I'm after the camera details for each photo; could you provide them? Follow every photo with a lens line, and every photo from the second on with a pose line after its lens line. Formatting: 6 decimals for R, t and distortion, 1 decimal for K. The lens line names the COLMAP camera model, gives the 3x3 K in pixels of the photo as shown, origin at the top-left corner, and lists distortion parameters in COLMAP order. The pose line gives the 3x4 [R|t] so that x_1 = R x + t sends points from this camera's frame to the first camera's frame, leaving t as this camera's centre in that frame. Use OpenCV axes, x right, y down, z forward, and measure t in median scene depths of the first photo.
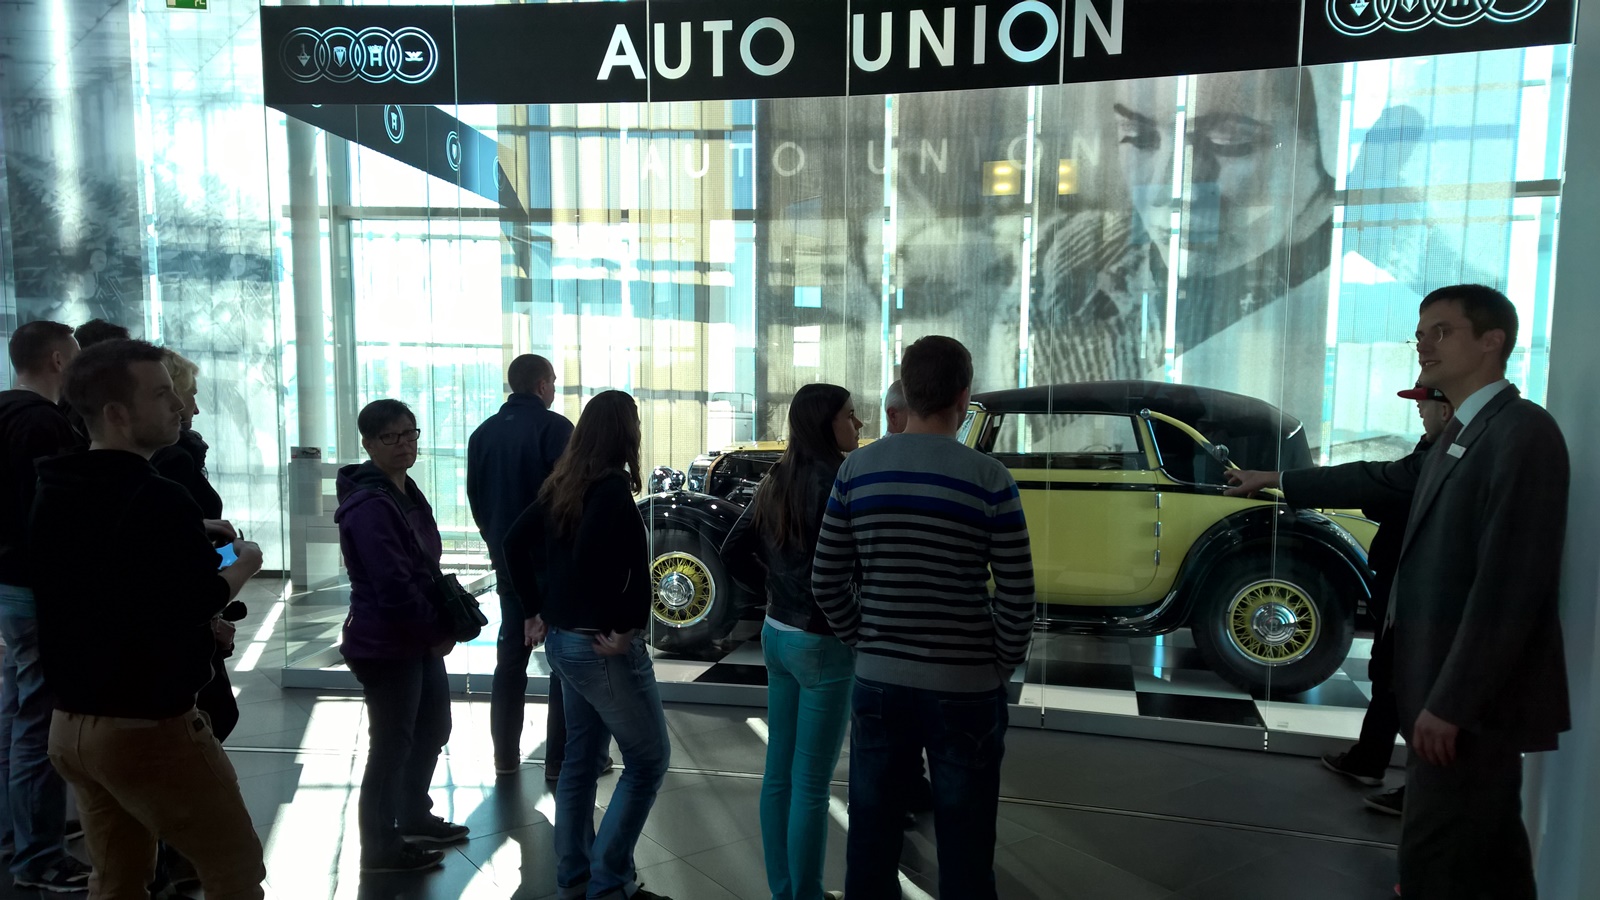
lens RADIAL K [[1145.9, 0, 798.6], [0, 1145.9, 457.9], [0, 0, 1]] dist [0.023952, -0.022576]
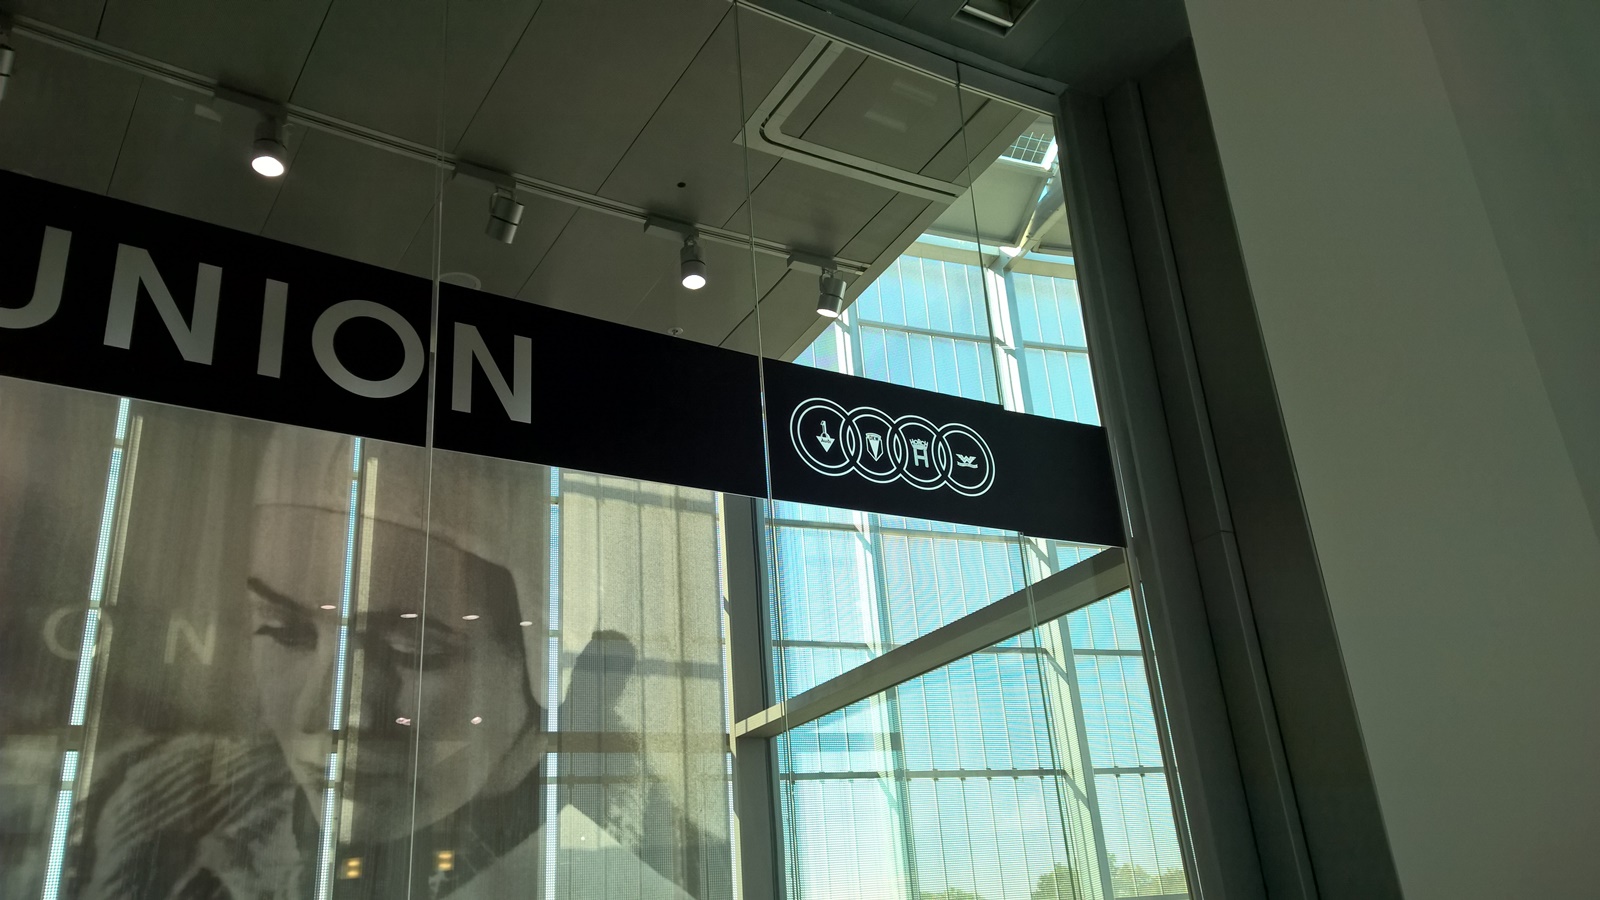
lens RADIAL K [[1145.9, 0, 840.7], [0, 1145.9, 470.9], [0, 0, 1]] dist [0.023952, -0.022576]
pose [[0.595662, 0.245293, 0.764865, -0.049419], [0.151444, 0.900856, -0.406846, -0.039804], [-0.788830, 0.358177, 0.499457, 0.380630]]
